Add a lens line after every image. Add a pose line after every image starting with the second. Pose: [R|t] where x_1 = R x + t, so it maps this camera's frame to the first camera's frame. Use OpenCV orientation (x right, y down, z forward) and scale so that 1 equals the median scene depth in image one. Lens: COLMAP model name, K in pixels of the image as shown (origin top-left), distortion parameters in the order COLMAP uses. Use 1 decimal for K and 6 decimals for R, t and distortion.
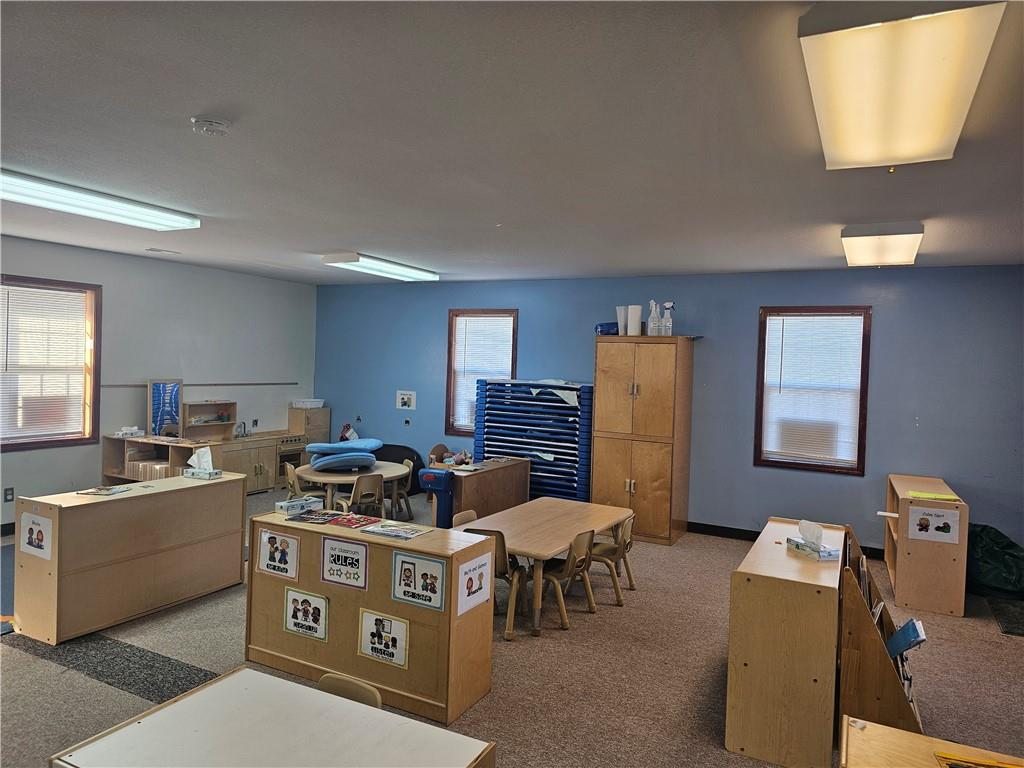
lens RADIAL K [[682.0, 0, 512.0], [0, 682.0, 384.0], [0, 0, 1]] dist [0.085250, -0.087051]
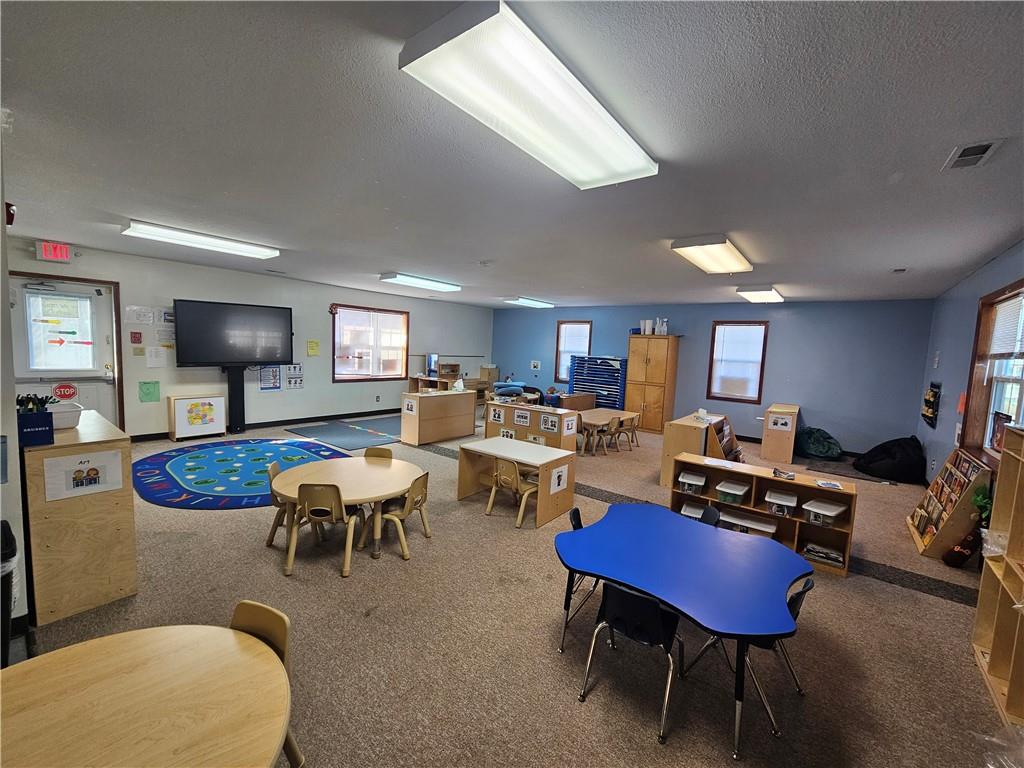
lens RADIAL K [[421.2, 0, 512.0], [0, 421.2, 384.0], [0, 0, 1]] dist [0.001251, 0.000486]
pose [[0.982638, 0.027575, -0.183471, 0.011373], [-0.018420, 0.998507, 0.051419, 0.020644], [0.184615, -0.047147, 0.981679, -0.336160]]
